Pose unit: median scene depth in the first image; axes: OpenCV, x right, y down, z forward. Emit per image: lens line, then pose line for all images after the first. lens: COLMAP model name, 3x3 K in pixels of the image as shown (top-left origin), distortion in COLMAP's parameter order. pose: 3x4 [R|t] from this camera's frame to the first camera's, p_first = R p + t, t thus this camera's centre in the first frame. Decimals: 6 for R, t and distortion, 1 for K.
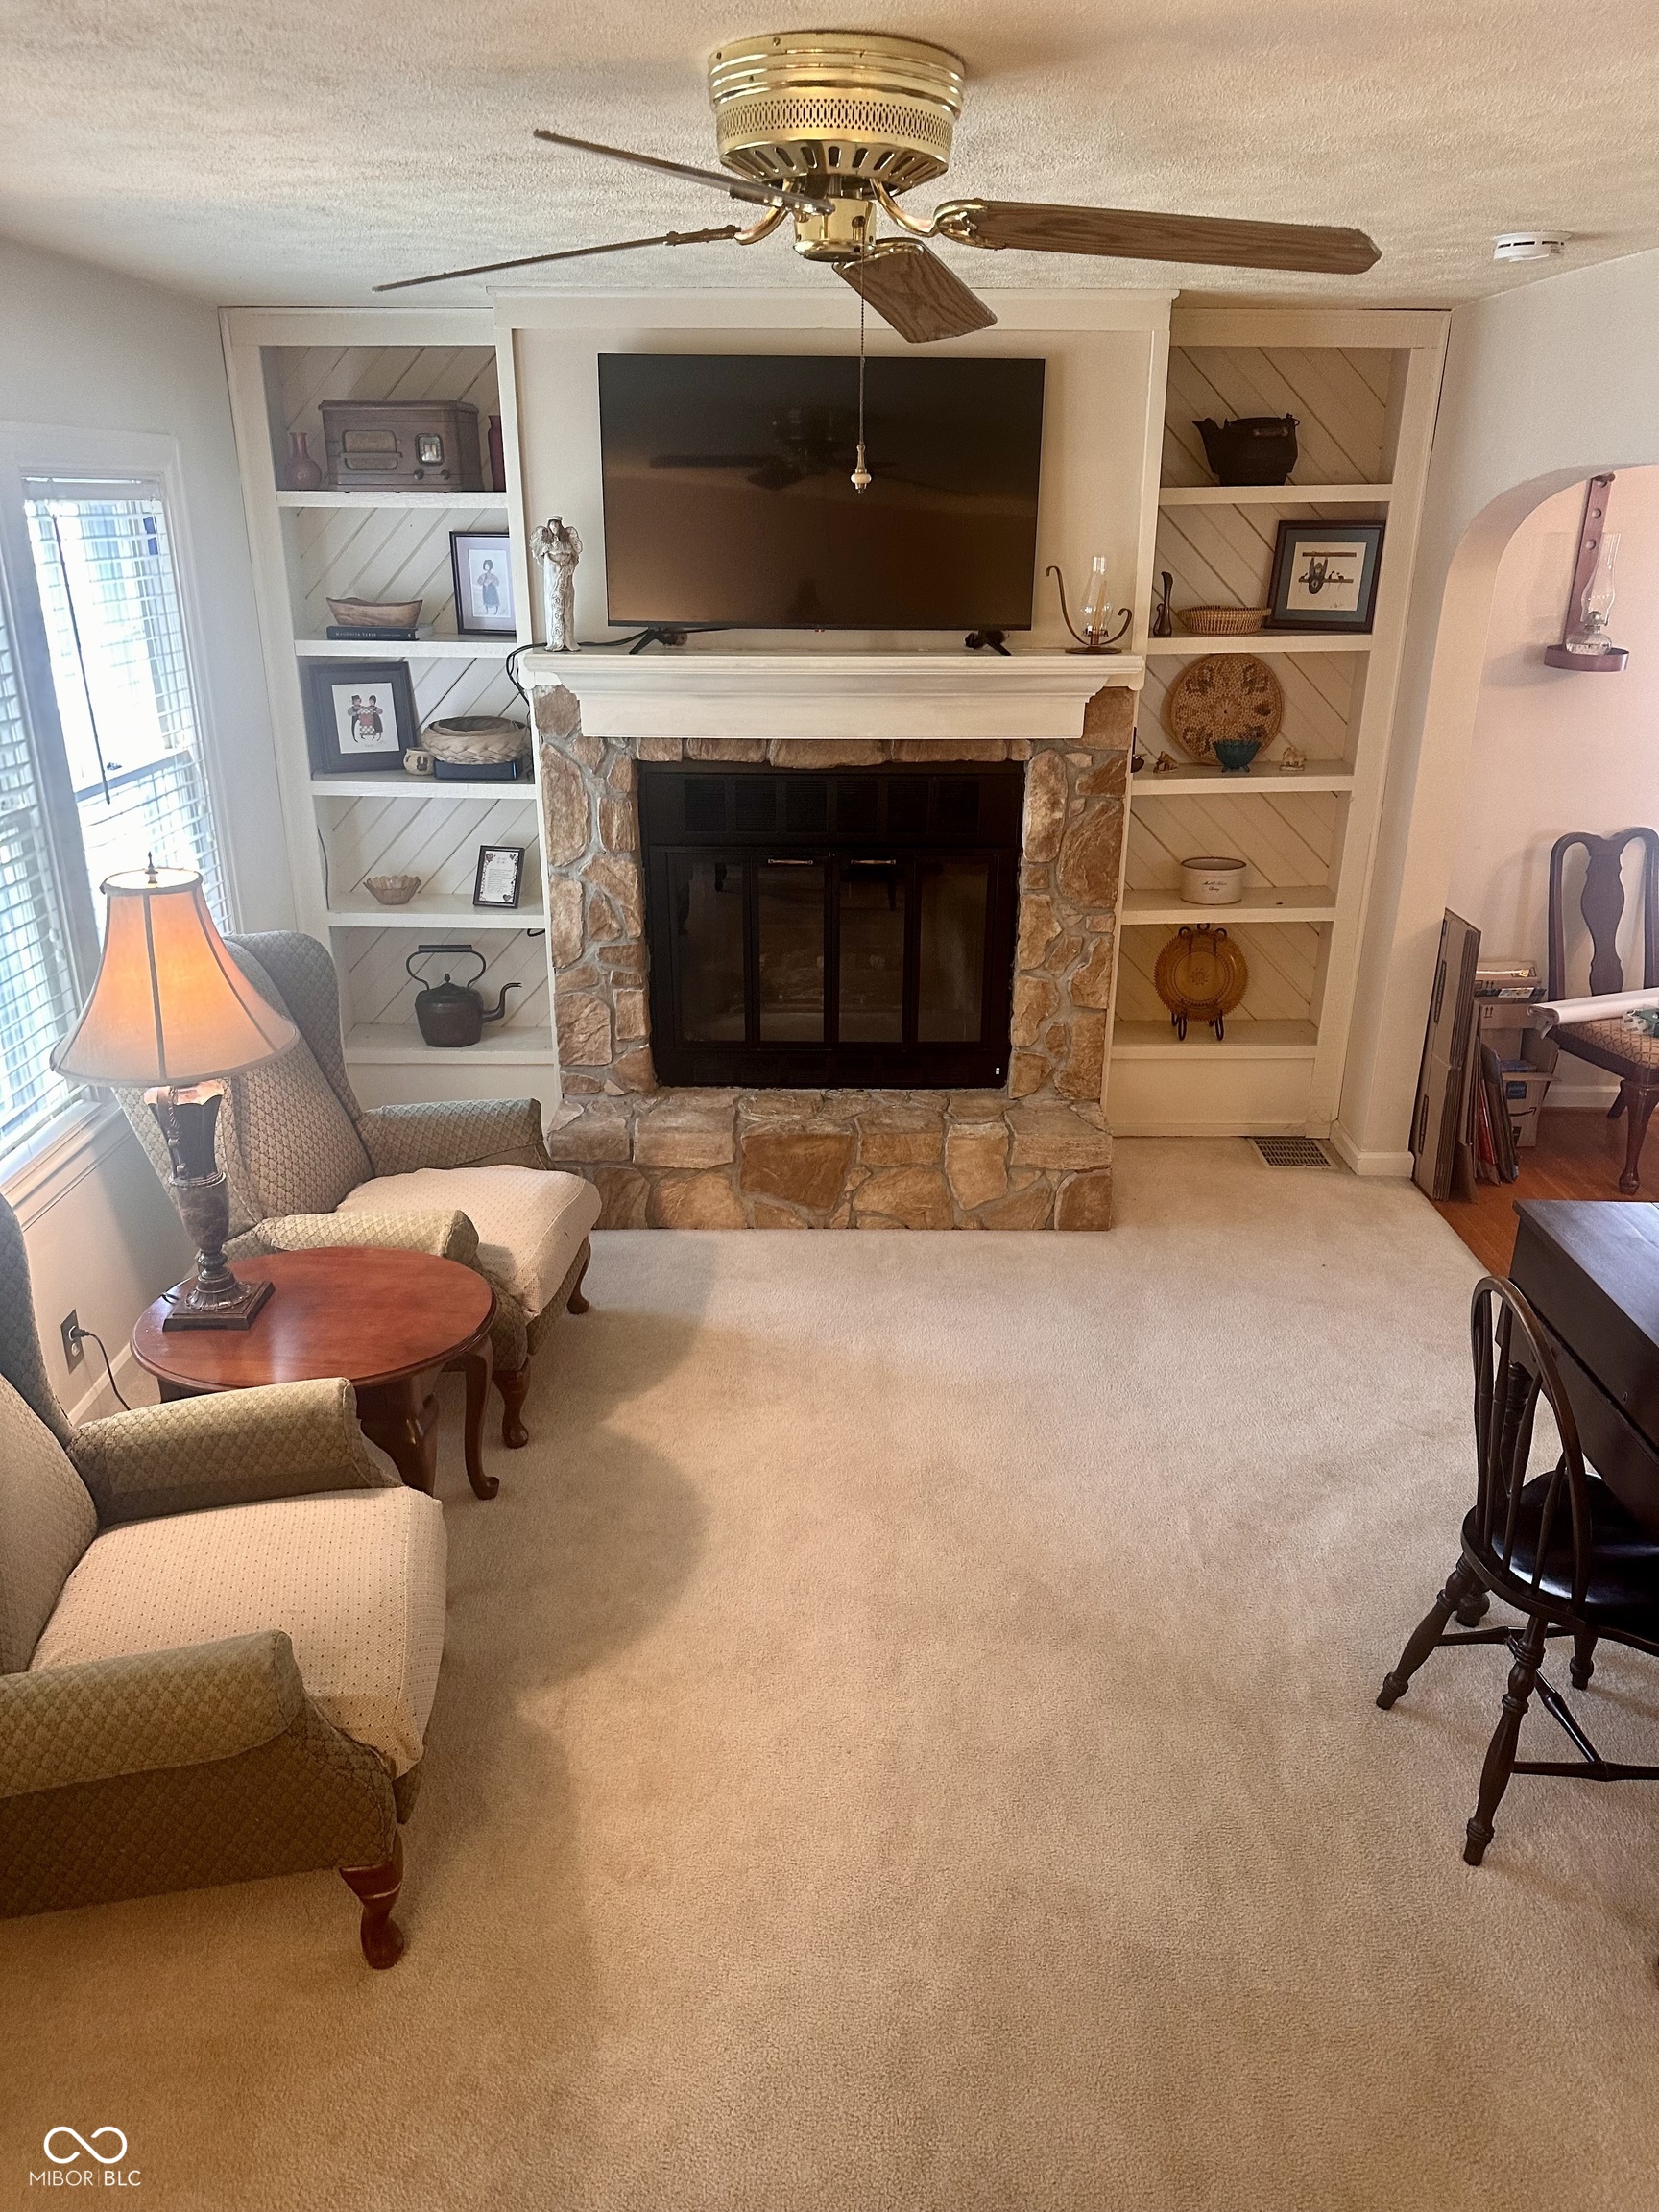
lens RADIAL K [[1539.7, 0, 829.5], [0, 1539.7, 1106.0], [0, 0, 1]] dist [0.166134, -0.322750]
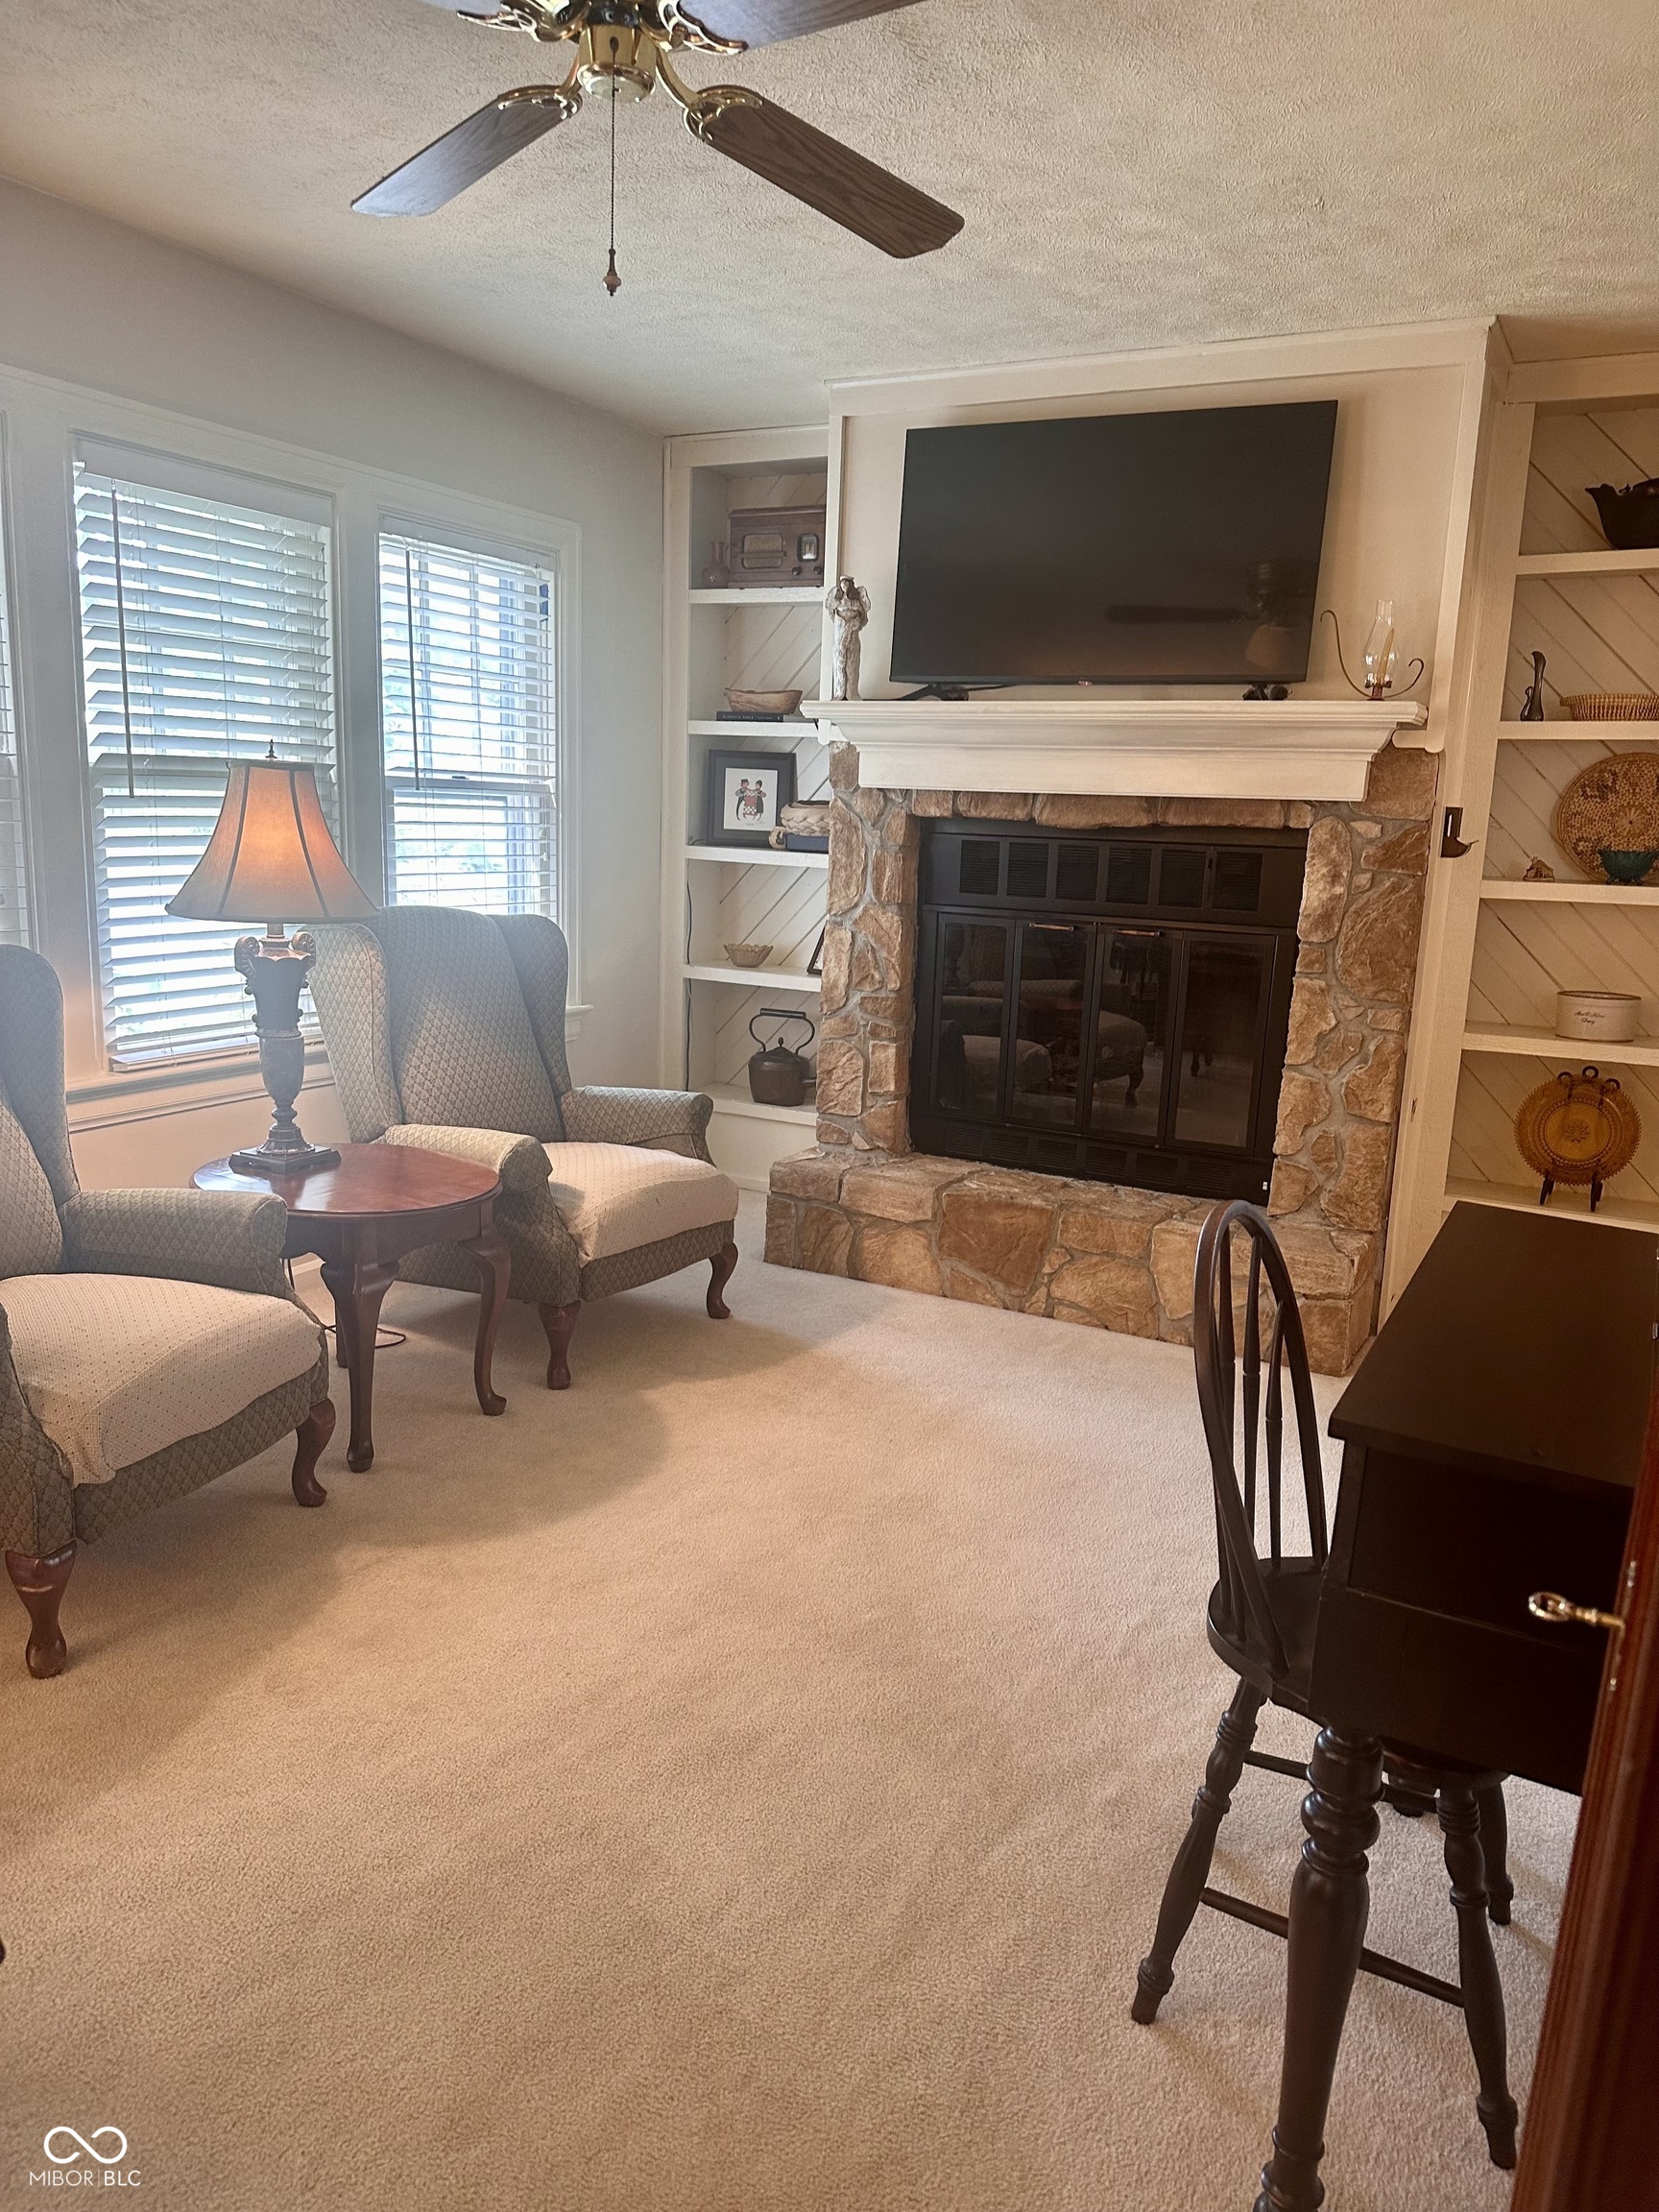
lens RADIAL K [[1539.7, 0, 829.5], [0, 1539.7, 1106.0], [0, 0, 1]] dist [0.166134, -0.322750]
pose [[0.882185, 0.120432, -0.455242, 0.308608], [-0.201497, 0.970310, -0.133778, 0.108777], [0.425615, 0.209747, 0.880260, 0.115727]]
